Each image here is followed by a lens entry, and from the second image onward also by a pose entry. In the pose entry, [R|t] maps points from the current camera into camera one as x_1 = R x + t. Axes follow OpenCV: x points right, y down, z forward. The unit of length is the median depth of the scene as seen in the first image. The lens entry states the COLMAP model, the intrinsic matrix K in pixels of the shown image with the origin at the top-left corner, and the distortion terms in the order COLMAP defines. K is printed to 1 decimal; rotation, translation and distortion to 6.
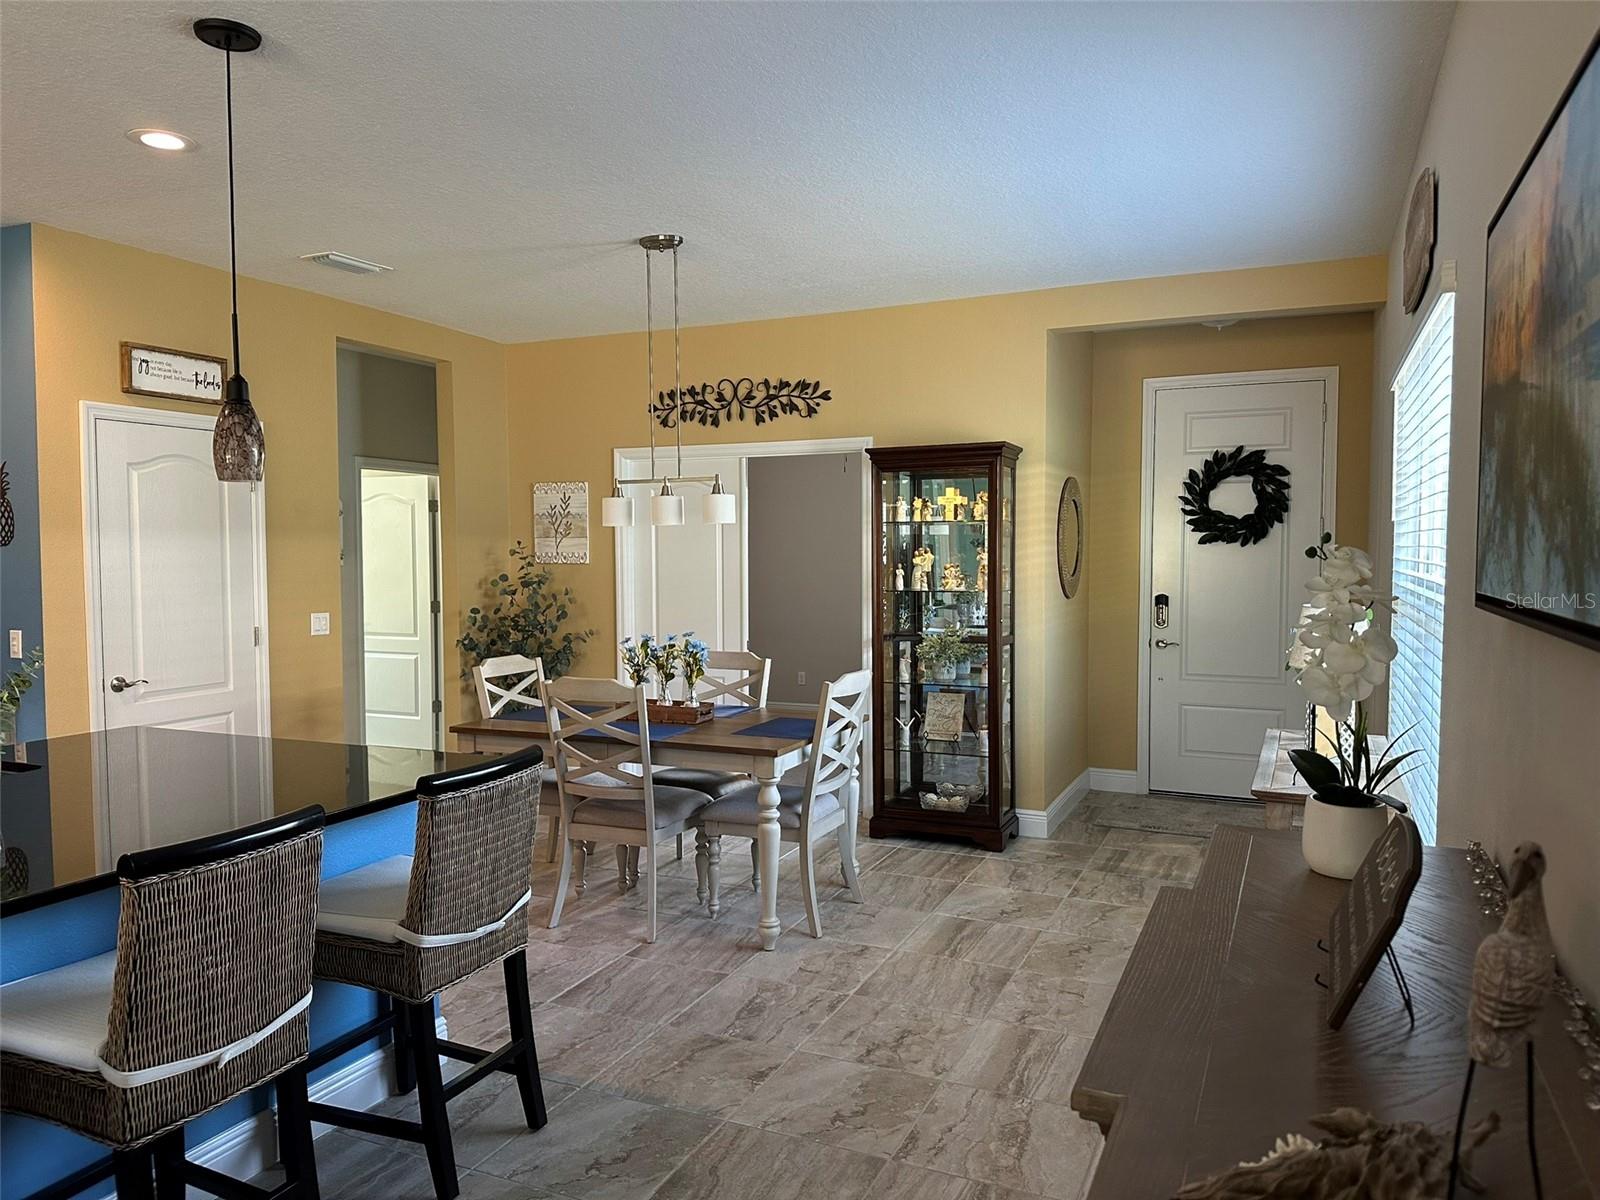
lens RADIAL K [[1125.9, 0, 812.7], [0, 1125.9, 593.3], [0, 0, 1]] dist [0.009353, -0.006507]
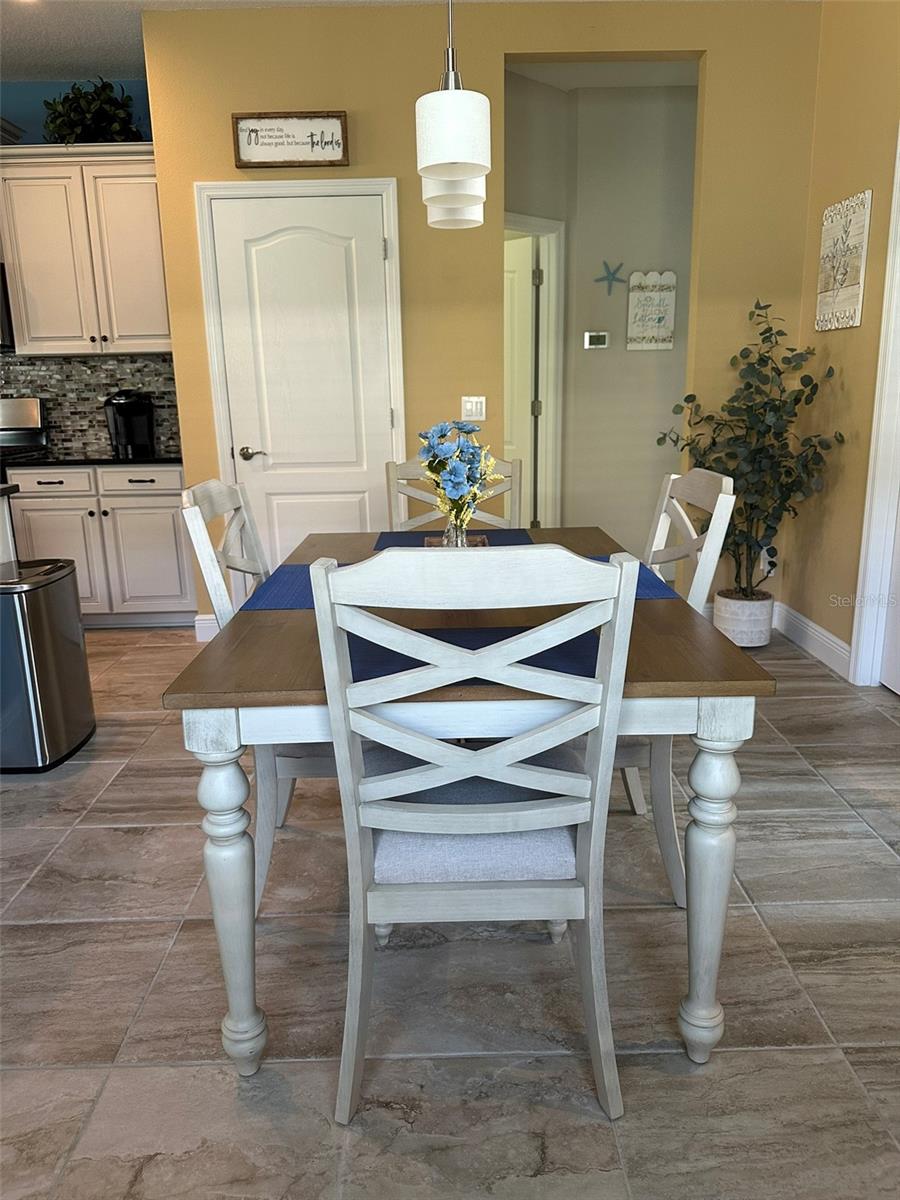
lens RADIAL K [[844.4, 0, 450.7], [0, 844.4, 588.7], [0, 0, 1]] dist [0.009353, -0.006507]
pose [[0.384552, 0.177806, -0.905817, 0.154749], [-0.026169, 0.982979, 0.181842, 0.036178], [0.922732, -0.046223, 0.382660, 0.558968]]
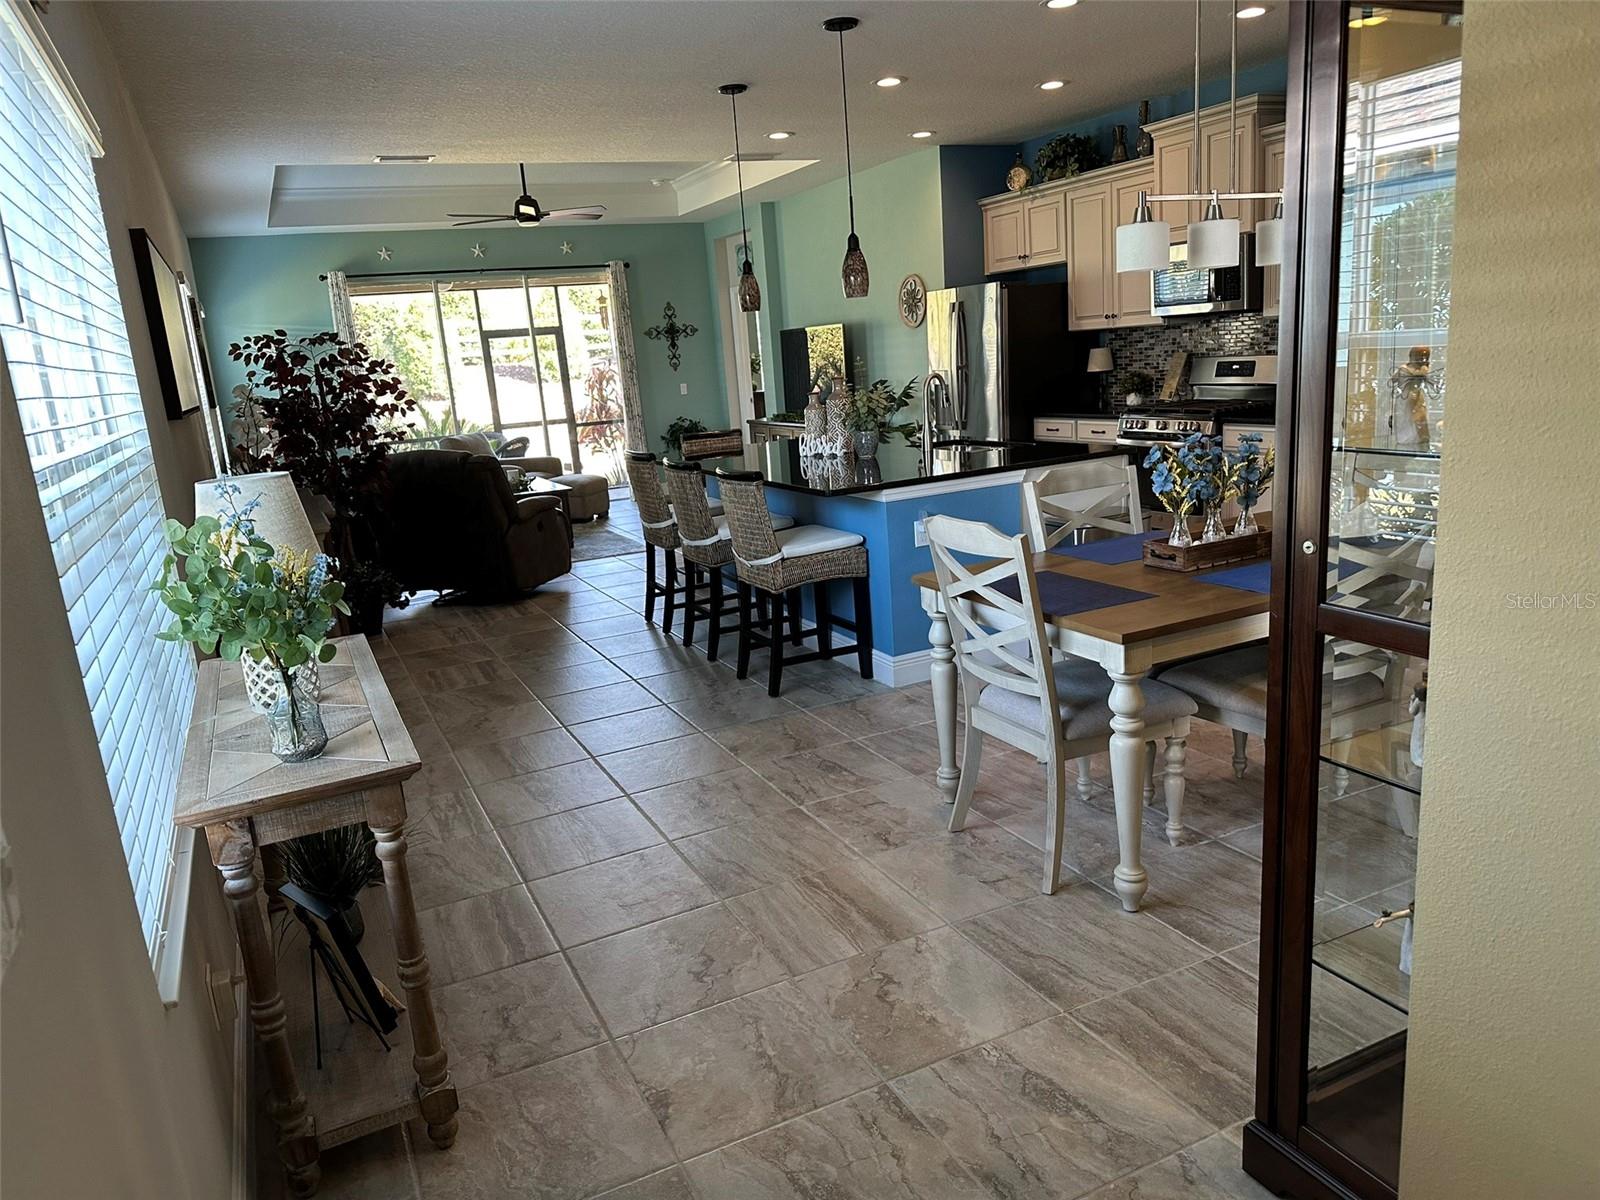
lens RADIAL K [[1125.9, 0, 812.9], [0, 1125.9, 606.2], [0, 0, 1]] dist [0.009353, -0.006507]
pose [[-0.640841, 0.249703, -0.725928, 0.442217], [0.062259, 0.959411, 0.275054, -0.059772], [0.765145, 0.131070, -0.630376, 1.000183]]
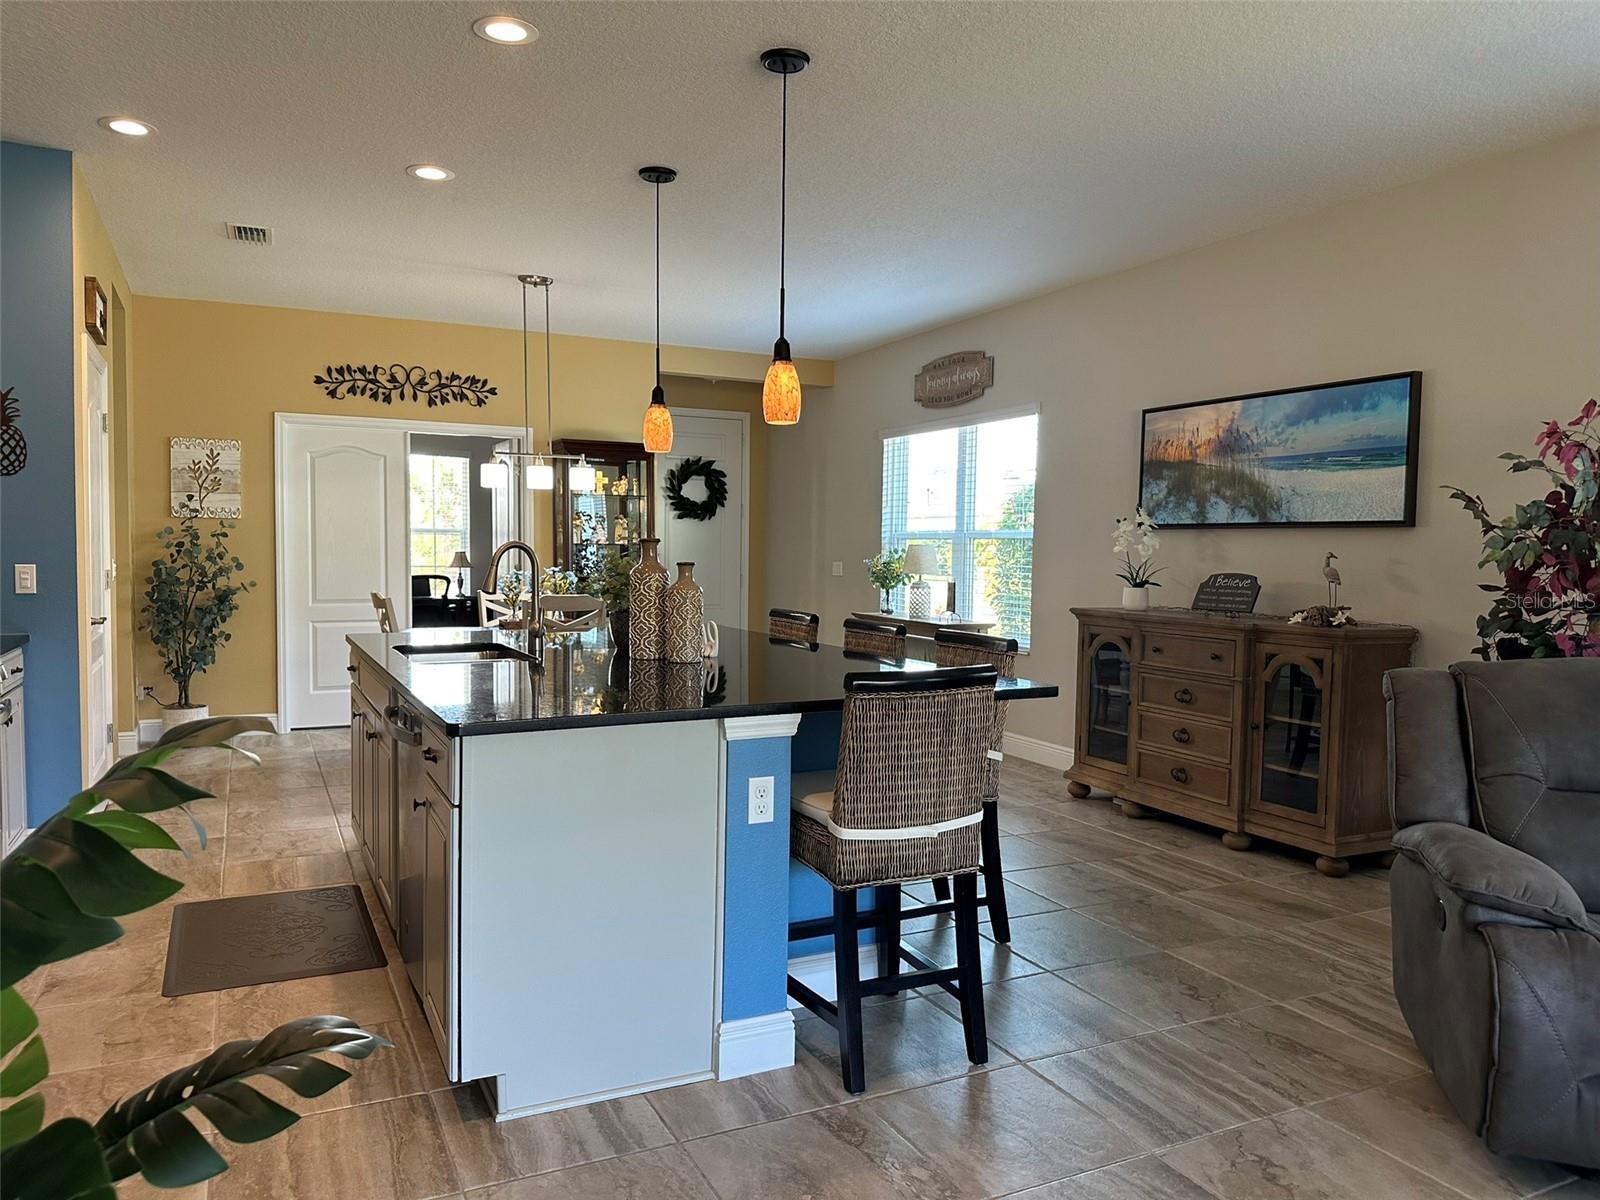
lens RADIAL K [[1125.9, 0, 792.6], [0, 1125.9, 596.0], [0, 0, 1]] dist [0.009353, -0.006507]
pose [[0.632909, -0.020754, 0.773948, -0.739113], [0.009577, 0.999774, 0.018978, 0.031728], [-0.774167, -0.004599, 0.632964, -0.055565]]
